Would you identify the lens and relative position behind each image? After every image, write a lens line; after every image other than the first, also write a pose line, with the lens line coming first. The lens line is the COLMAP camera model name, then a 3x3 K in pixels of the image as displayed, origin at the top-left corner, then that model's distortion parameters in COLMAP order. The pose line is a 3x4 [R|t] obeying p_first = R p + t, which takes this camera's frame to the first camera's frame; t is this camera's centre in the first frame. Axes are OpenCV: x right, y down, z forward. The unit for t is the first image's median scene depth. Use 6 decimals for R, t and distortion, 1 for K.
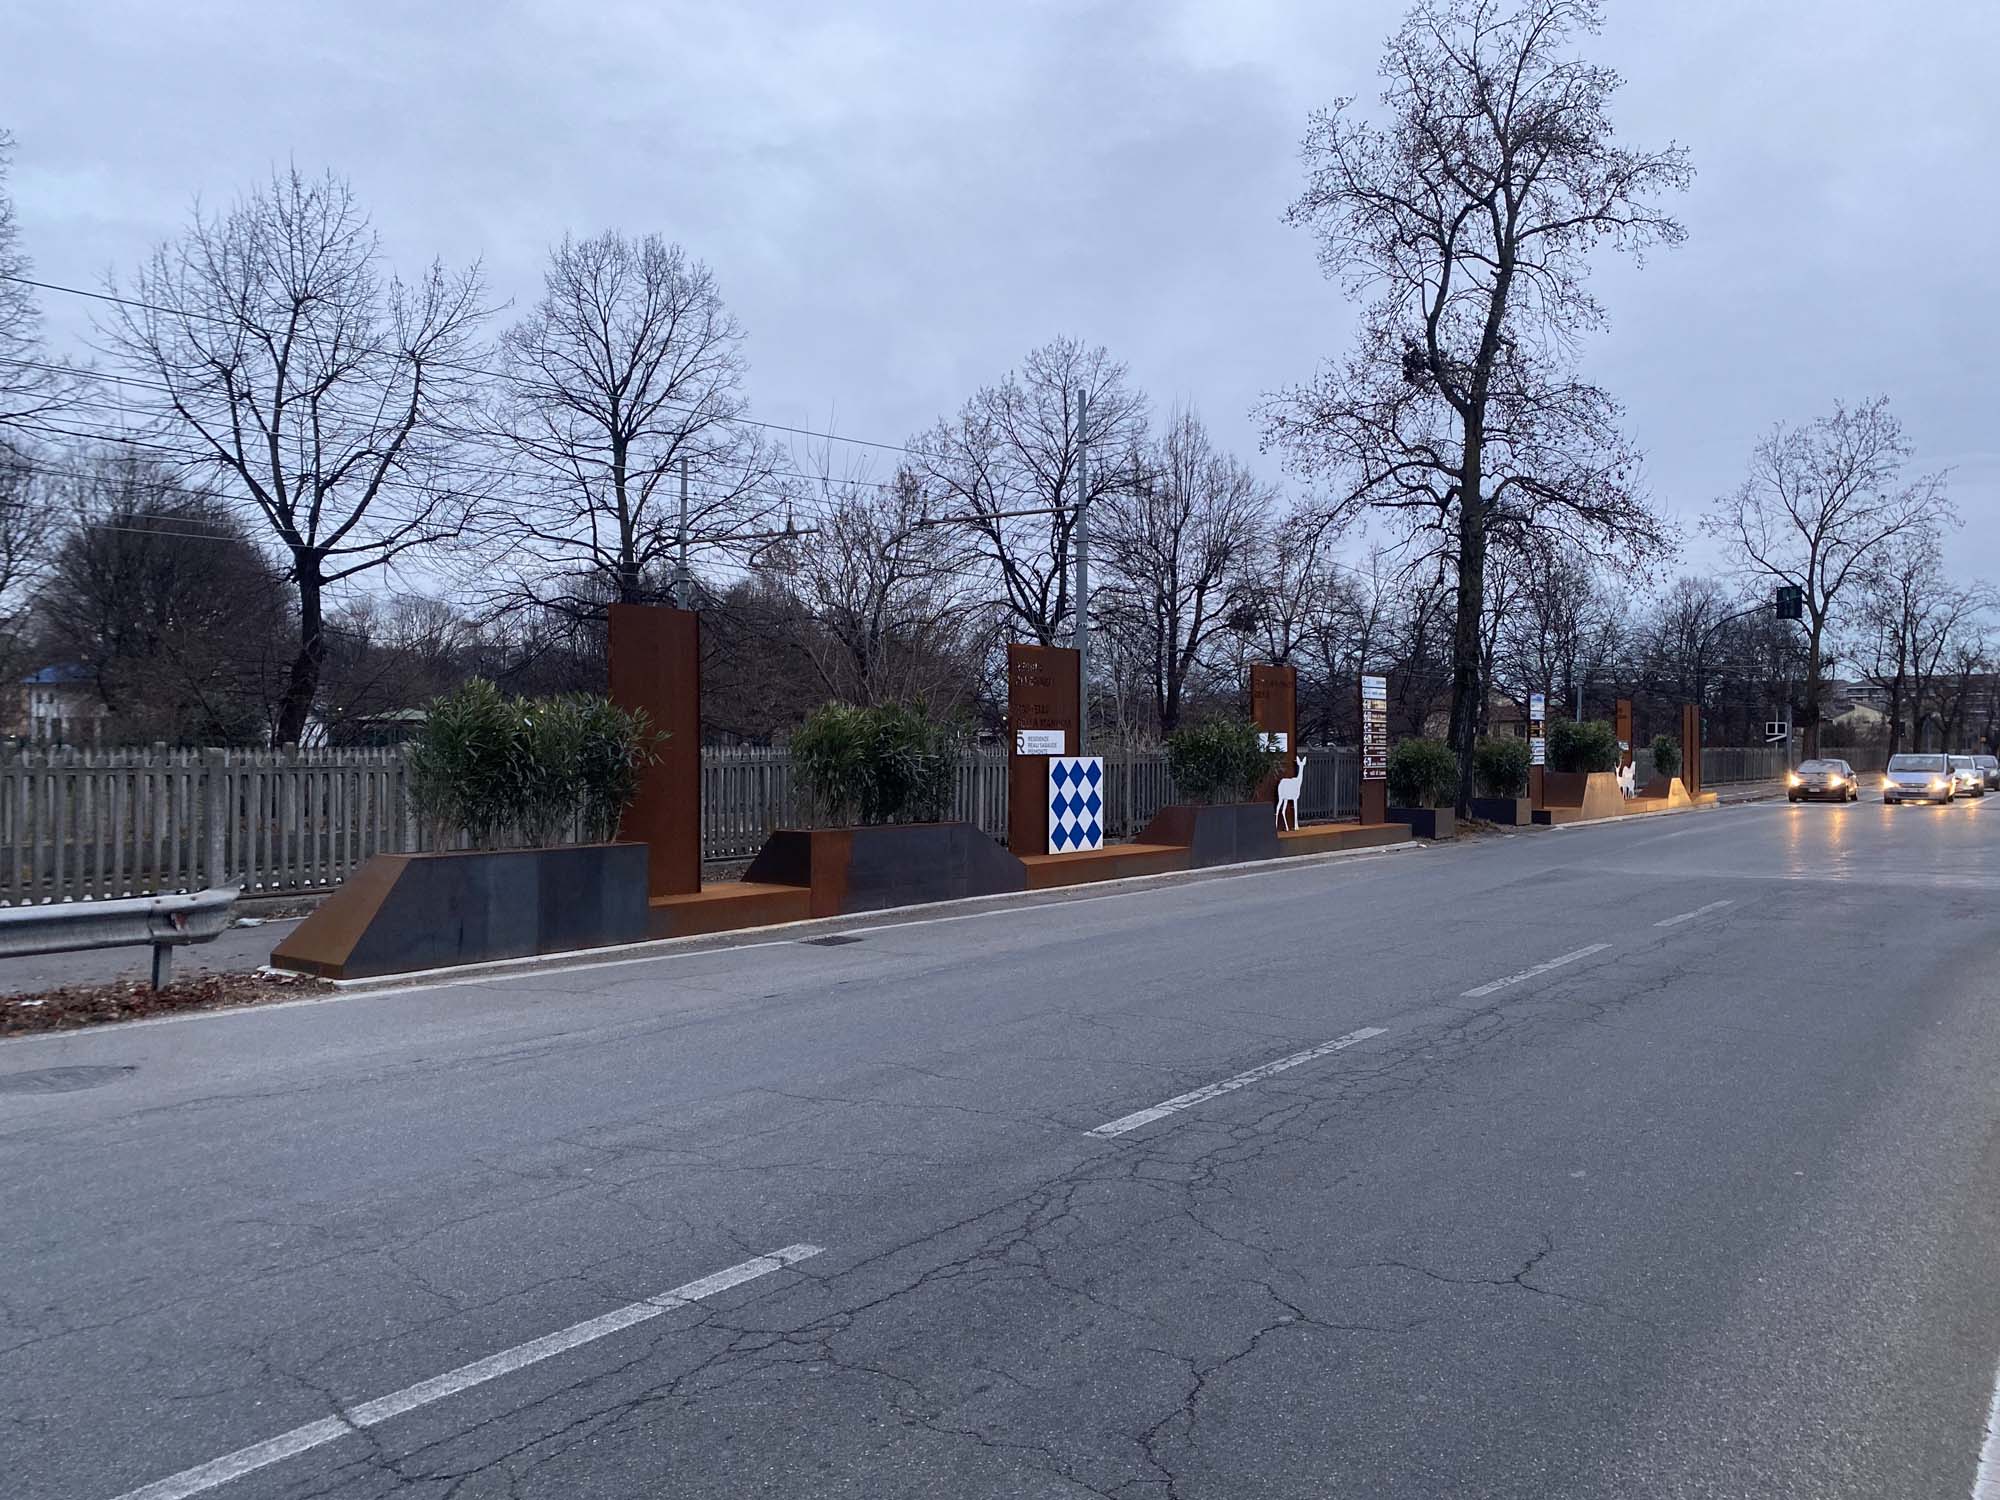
lens RADIAL K [[1555.4, 0, 1002.1], [0, 1555.4, 745.1], [0, 0, 1]] dist [0.023042, 0.006510]
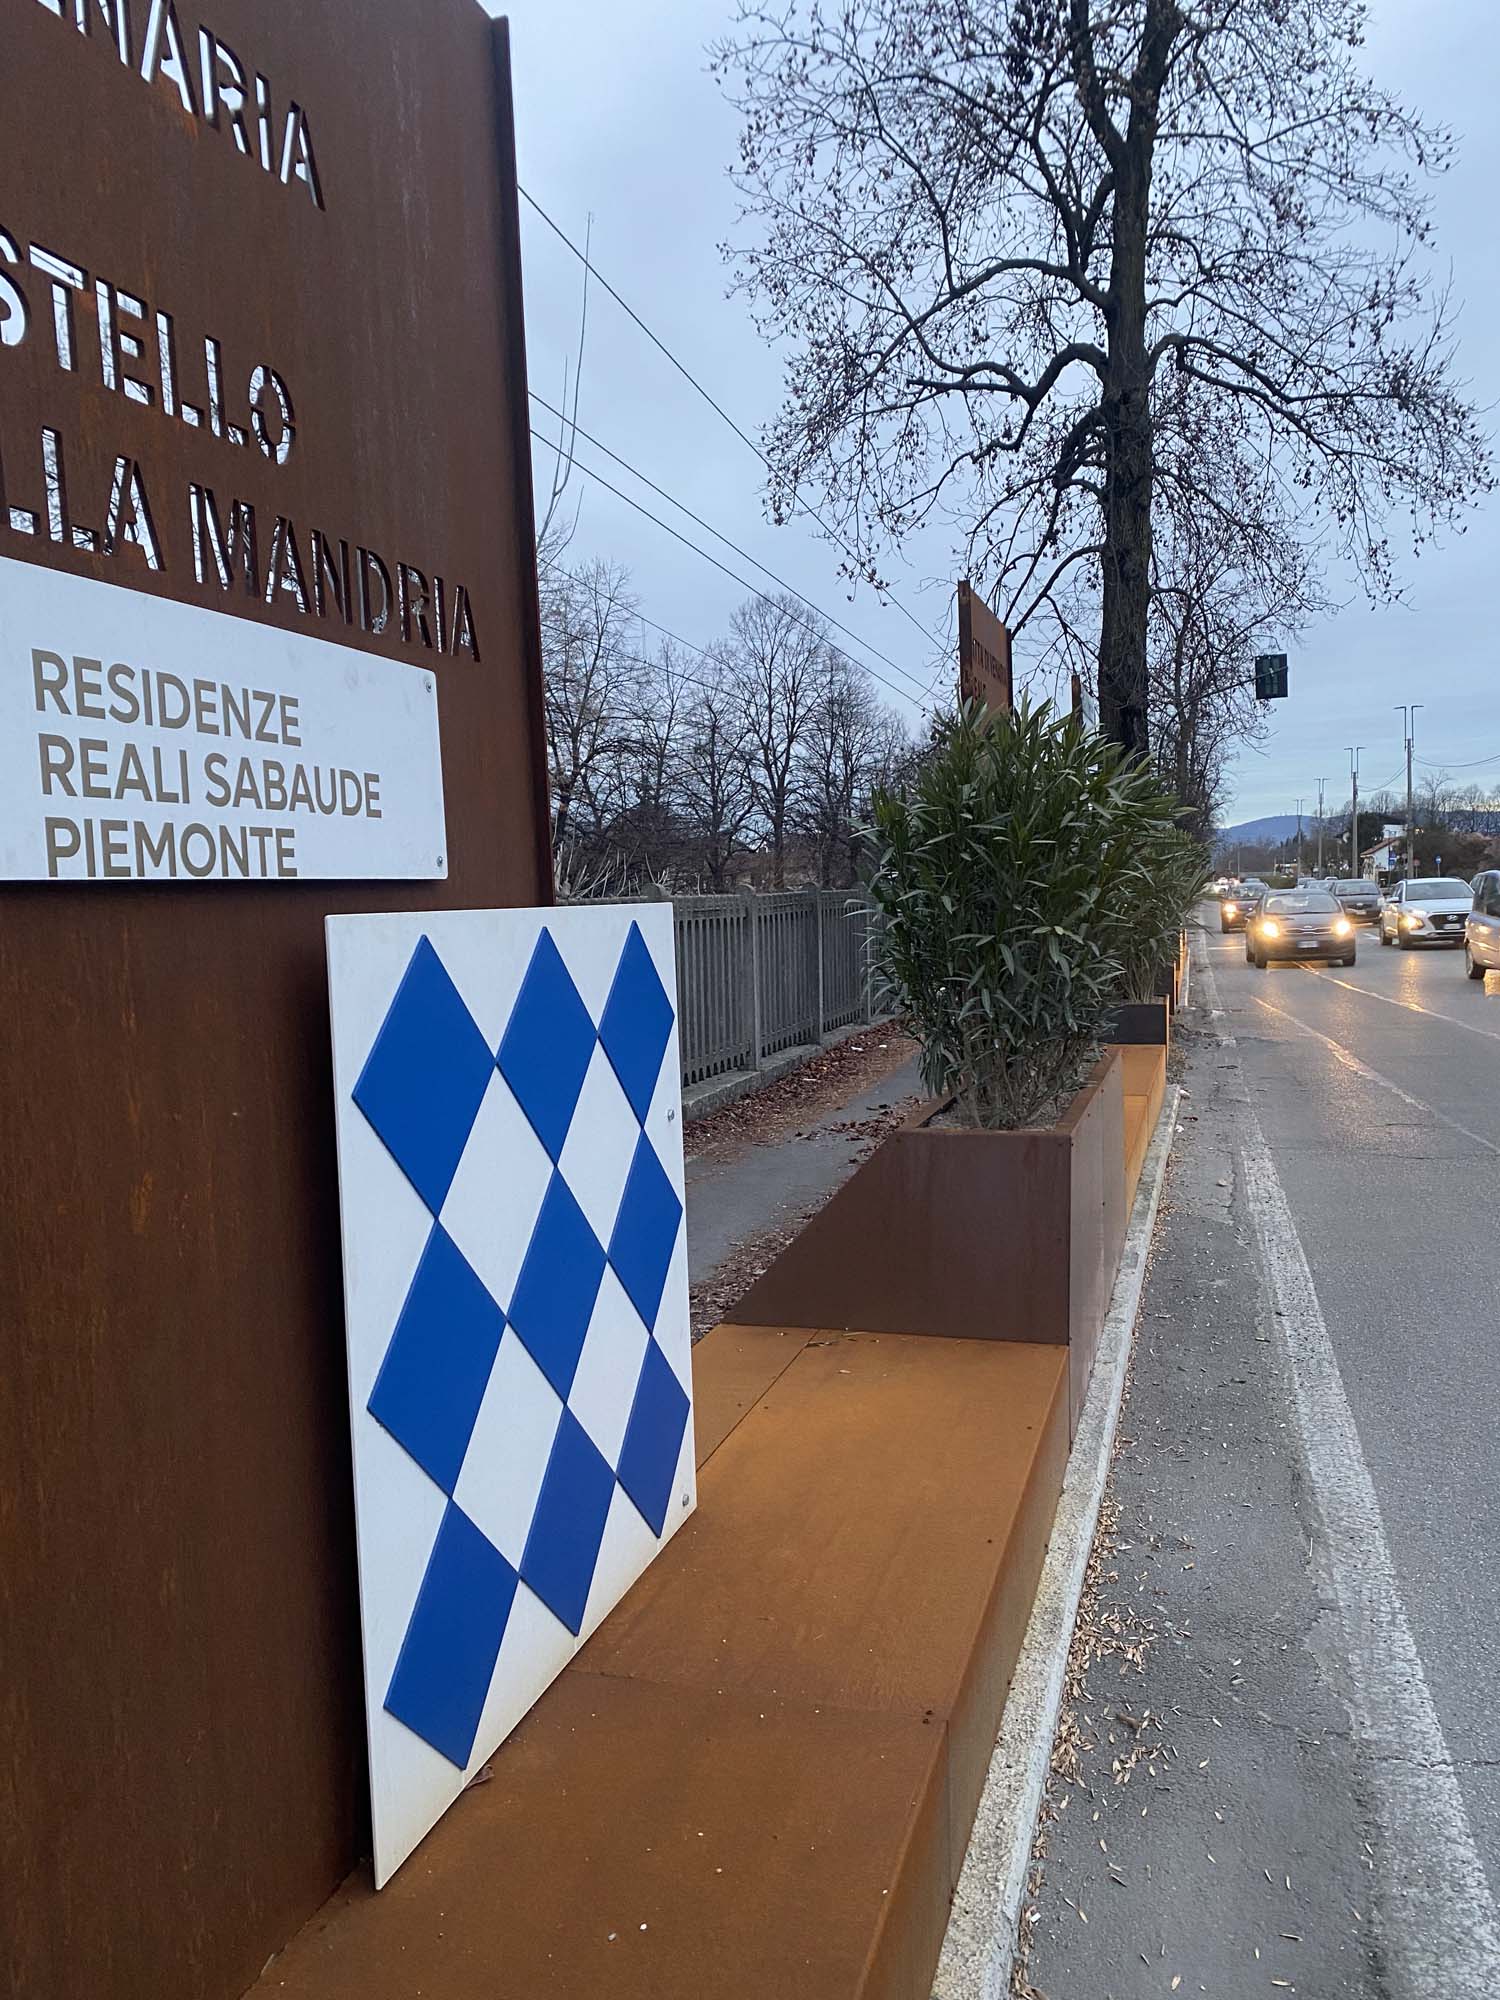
lens RADIAL K [[1521.1, 0, 748.5], [0, 1521.1, 1004.2], [0, 0, 1]] dist [-0.002280, 0.010302]
pose [[0.939580, -0.064711, 0.336158, 0.023125], [0.043006, 0.996504, 0.071626, 0.007720], [-0.339618, -0.052842, 0.939078, 0.888904]]
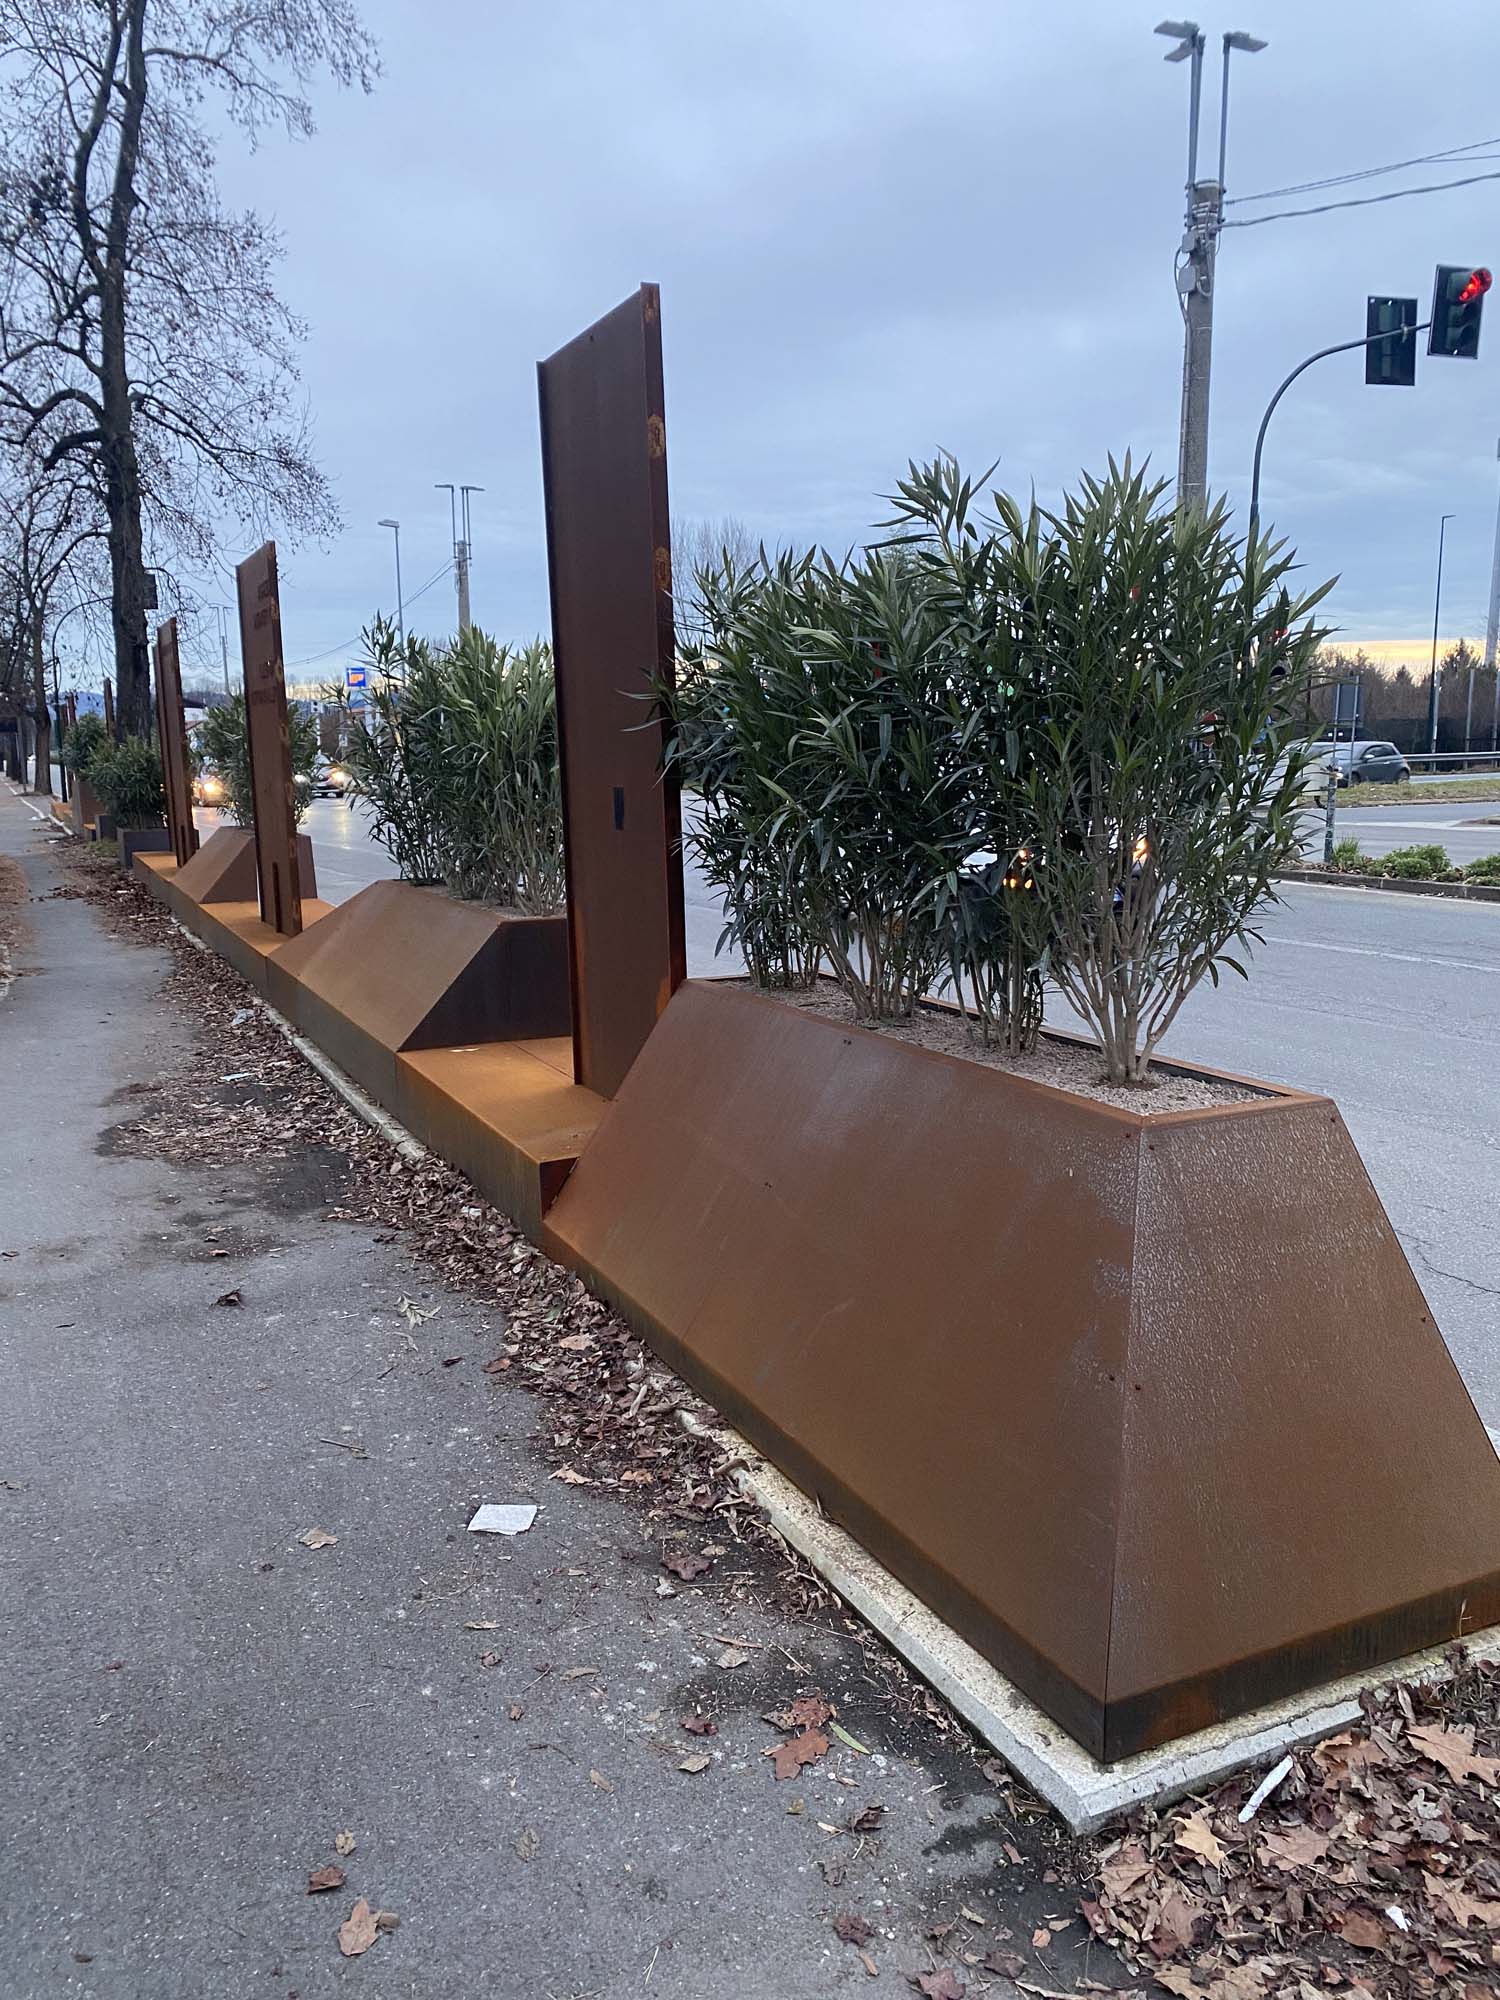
lens RADIAL K [[1555.4, 0, 746.6], [0, 1555.4, 999.2], [0, 0, 1]] dist [0.023042, 0.006510]
pose [[0.458960, -0.160205, 0.873894, -0.417524], [0.032975, 0.986002, 0.163438, 0.013877], [-0.887845, -0.046195, 0.457818, 0.558702]]
